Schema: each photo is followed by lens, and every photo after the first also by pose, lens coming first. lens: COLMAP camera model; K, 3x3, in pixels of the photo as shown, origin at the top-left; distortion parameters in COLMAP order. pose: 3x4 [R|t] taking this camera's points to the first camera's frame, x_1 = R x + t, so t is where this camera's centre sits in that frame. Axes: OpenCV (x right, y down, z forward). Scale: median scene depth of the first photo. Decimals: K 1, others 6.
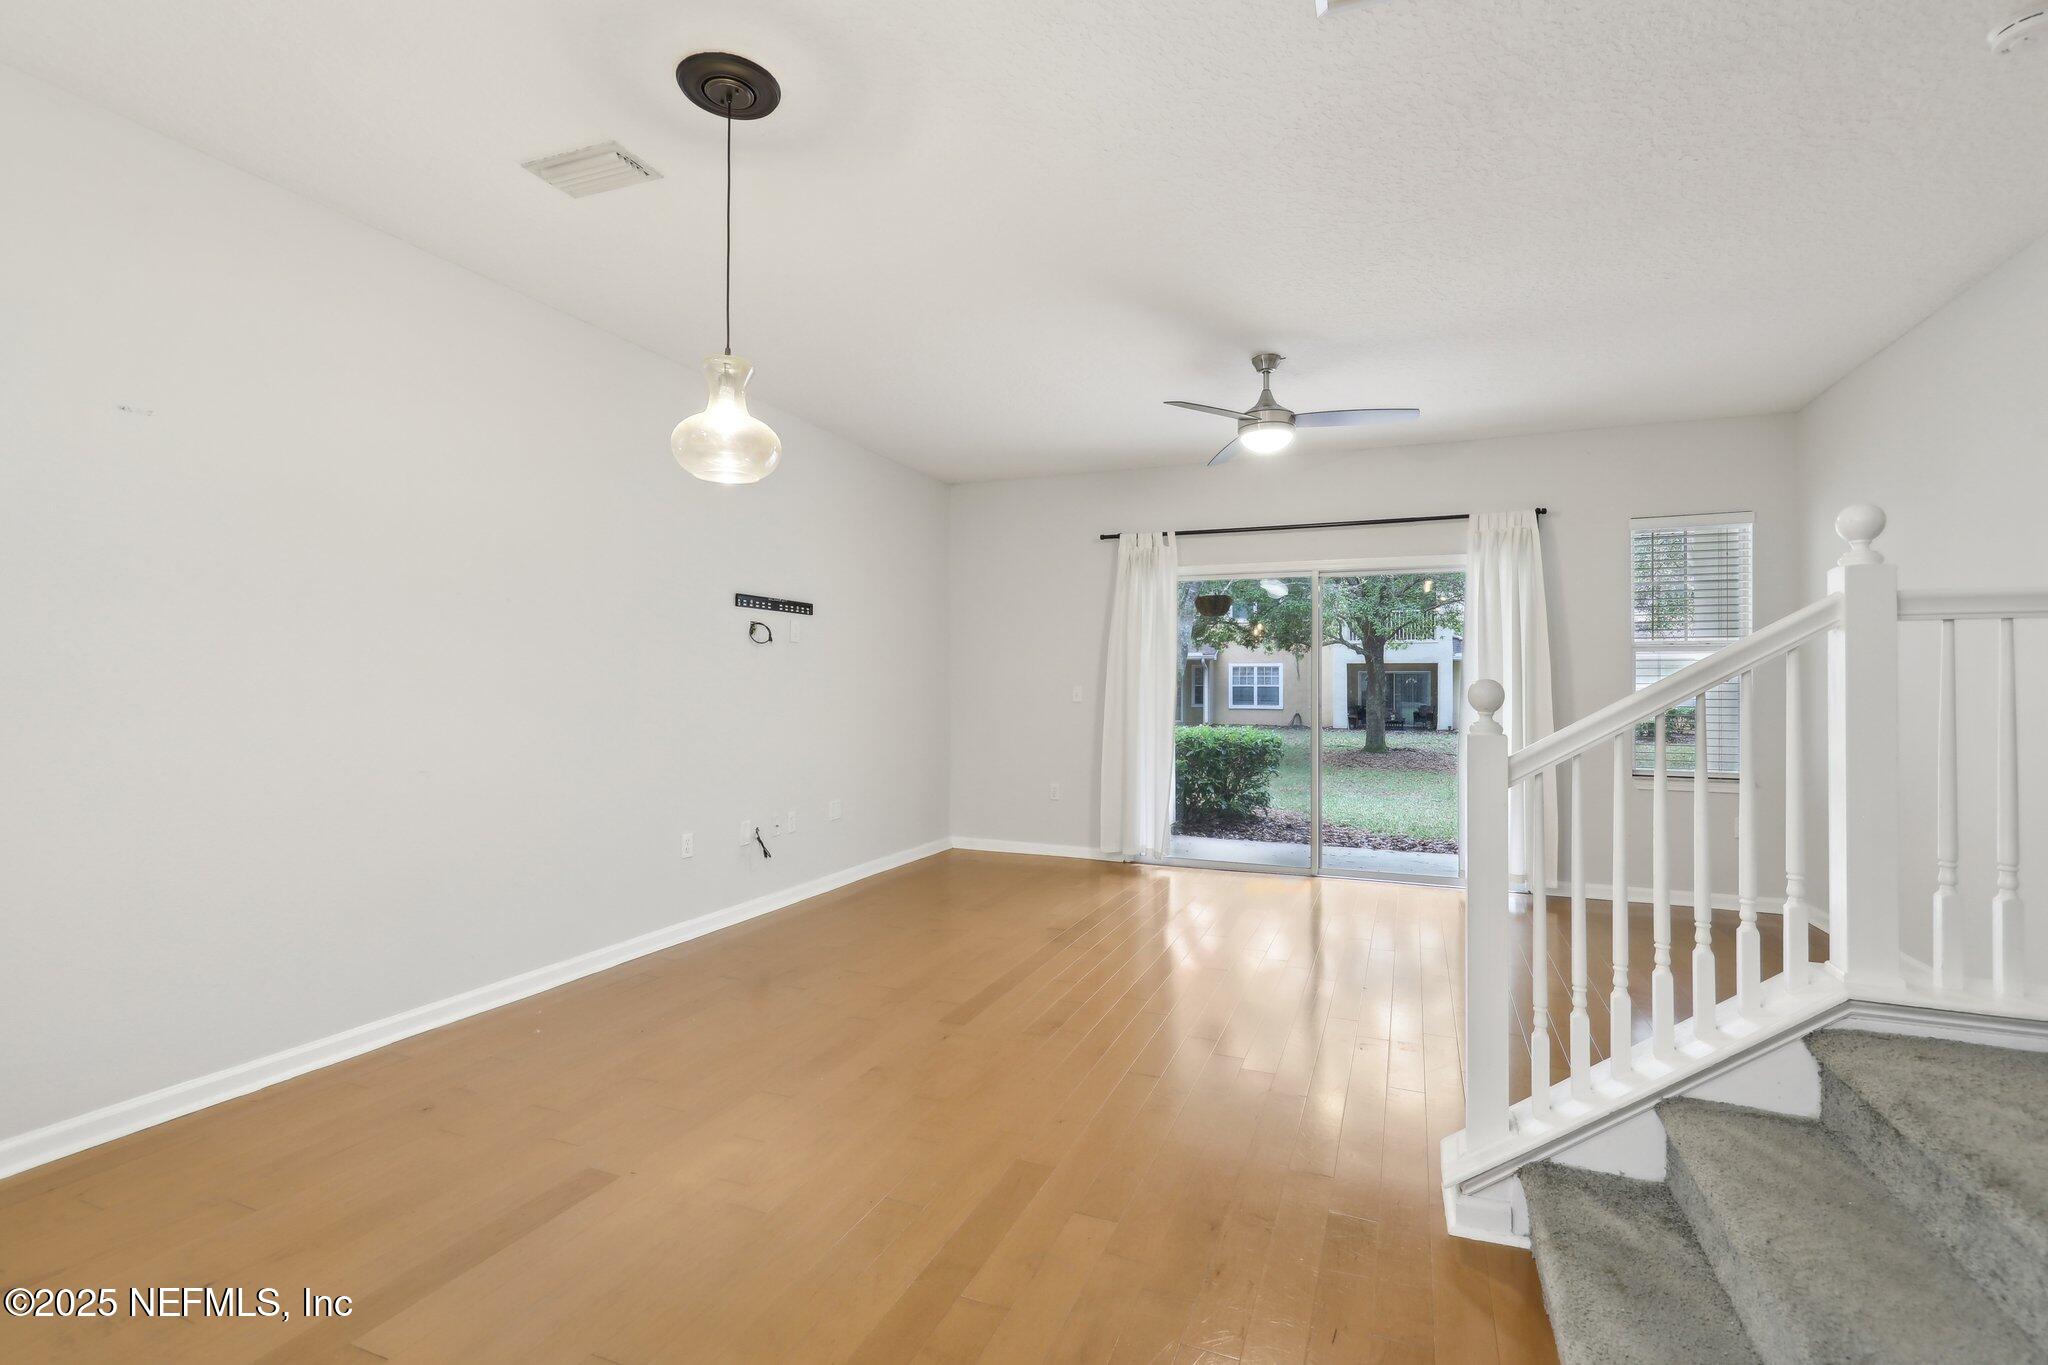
lens RADIAL K [[932.9, 0, 1024.0], [0, 932.9, 682.5], [0, 0, 1]] dist [0.000486, -0.000497]
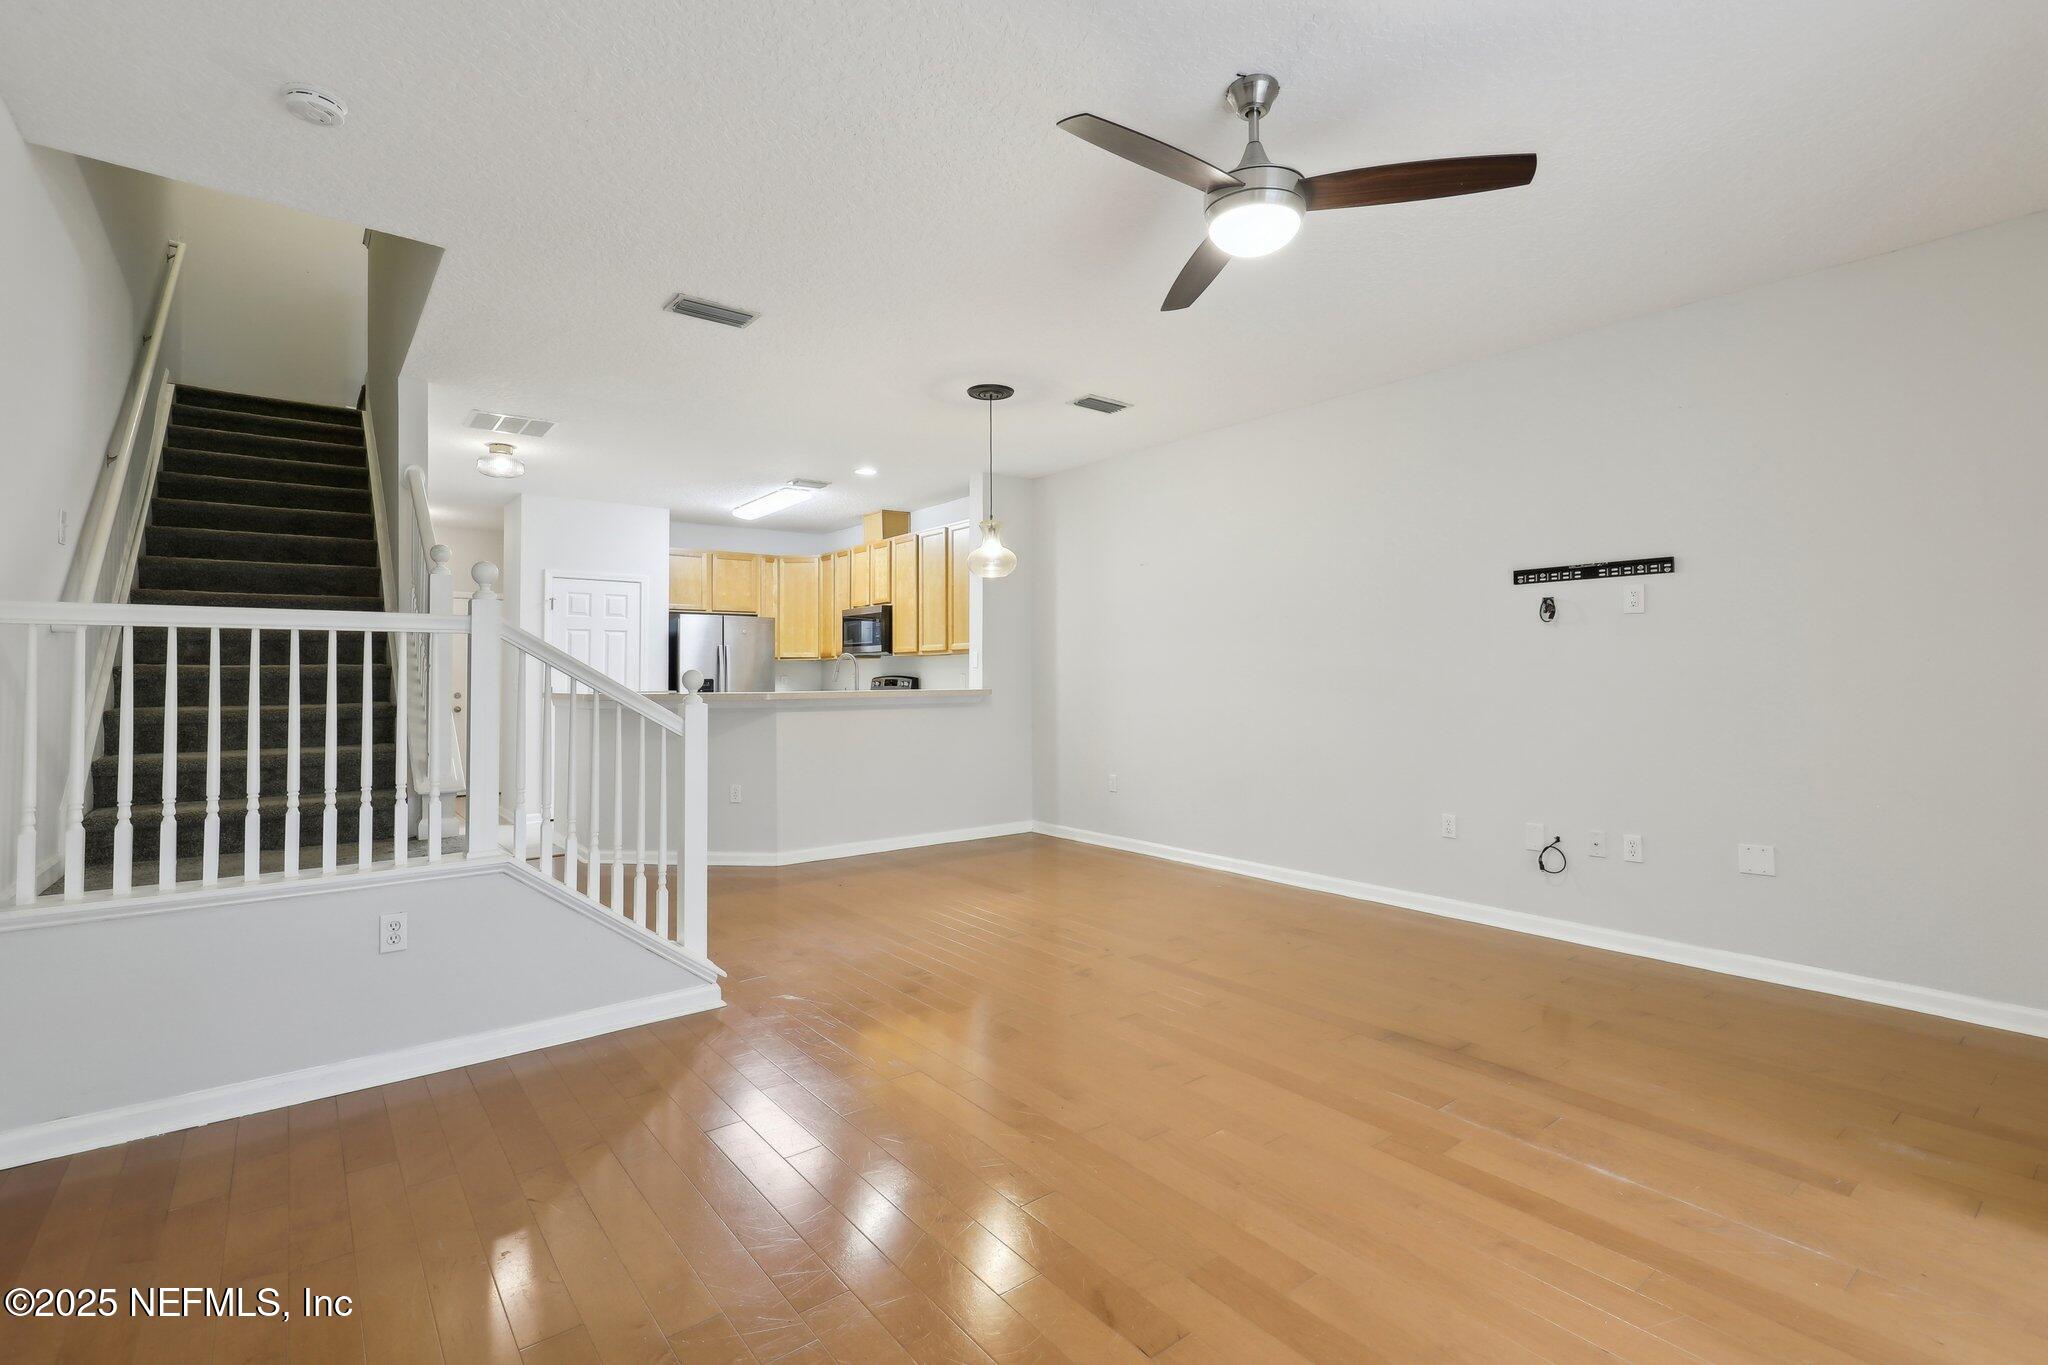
lens RADIAL K [[946.6, 0, 1027.7], [0, 946.6, 656.7], [0, 0, 1]] dist [0.001802, 0.000027]
pose [[-0.492409, -0.017104, -0.870196, 0.668768], [0.009623, 0.999639, -0.025094, 0.007016], [0.870311, -0.020731, -0.492067, 0.943429]]
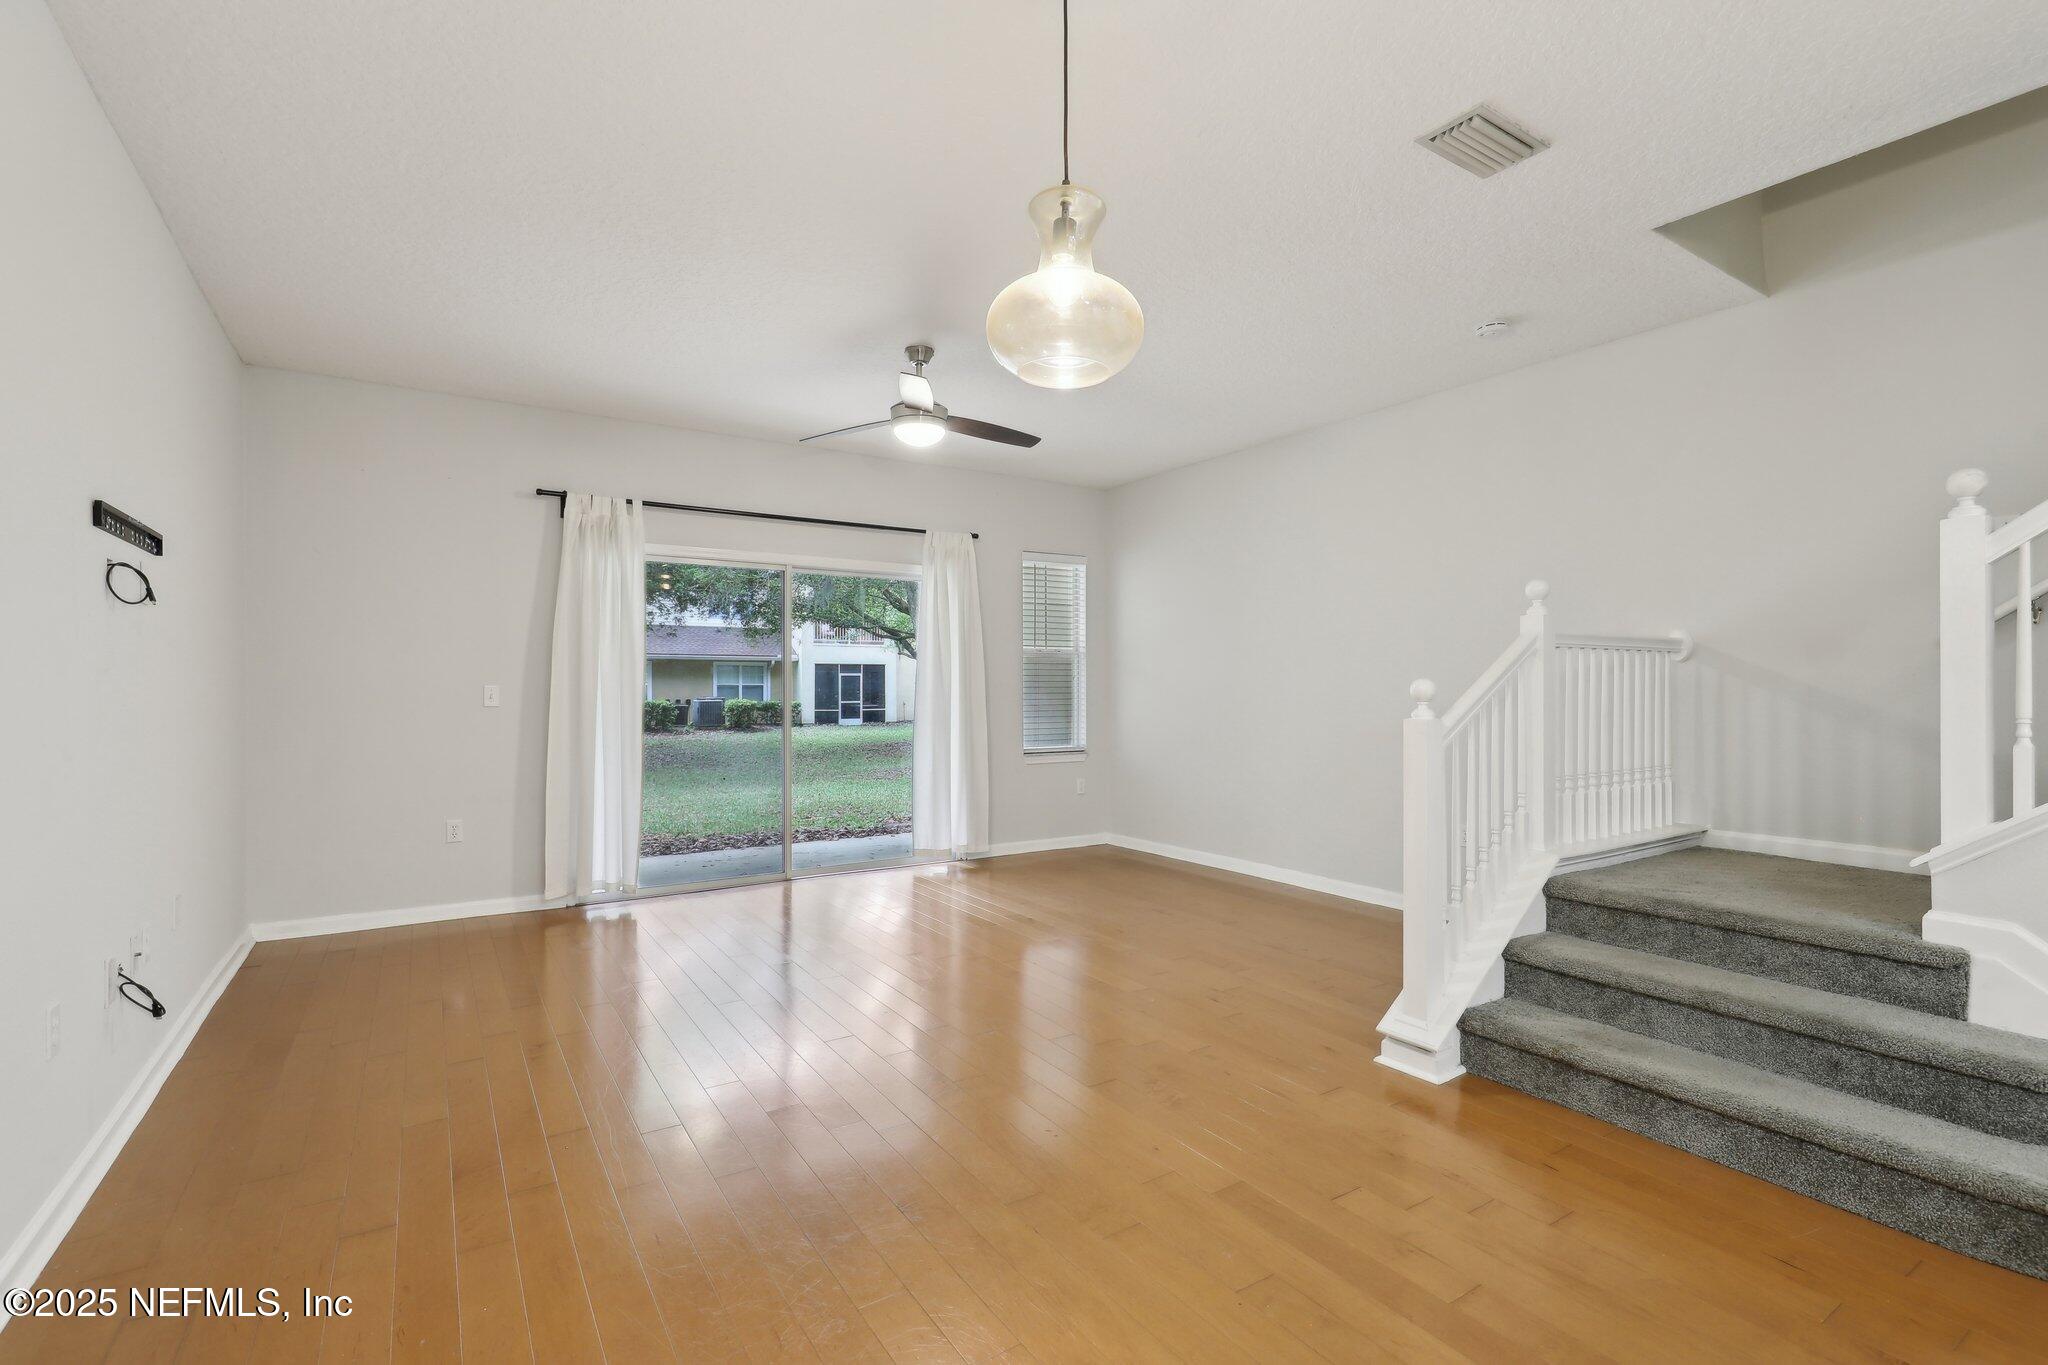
lens RADIAL K [[929.0, 0, 1024.6], [0, 929.0, 689.0], [0, 0, 1]] dist [-0.000578, -0.000559]
pose [[0.568477, -0.007546, 0.822664, -0.393899], [0.000196, 0.999959, 0.009036, 0.000041], [-0.822699, -0.004976, 0.568455, 0.286681]]
